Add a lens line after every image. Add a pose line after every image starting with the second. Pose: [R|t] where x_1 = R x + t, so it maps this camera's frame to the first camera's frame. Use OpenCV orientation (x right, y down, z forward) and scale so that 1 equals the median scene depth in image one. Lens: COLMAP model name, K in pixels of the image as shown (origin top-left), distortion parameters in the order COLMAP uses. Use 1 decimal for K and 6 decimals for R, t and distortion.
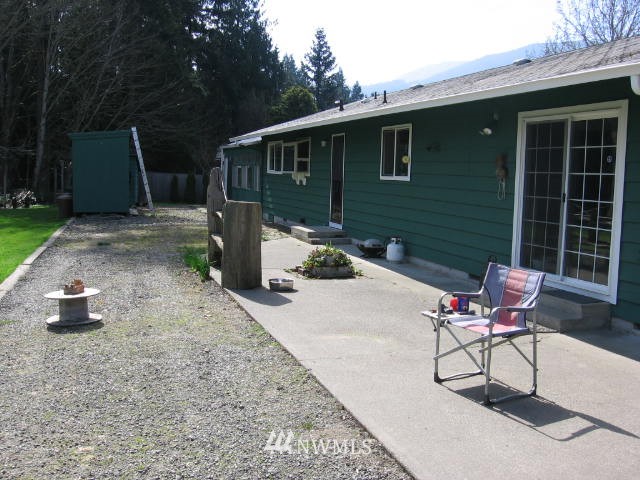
lens RADIAL K [[673.9, 0, 320.0], [0, 673.9, 240.0], [0, 0, 1]] dist [-0.102372, 0.013258]
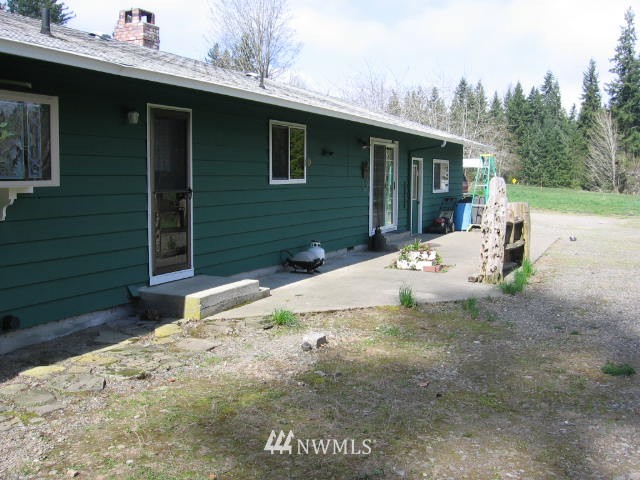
lens RADIAL K [[673.9, 0, 320.0], [0, 673.9, 240.0], [0, 0, 1]] dist [-0.102372, 0.013258]
pose [[-0.738653, -0.093234, 0.667607, -0.541856], [0.046095, 0.981084, 0.188013, -0.188306], [-0.672508, 0.169650, -0.720383, 1.687807]]
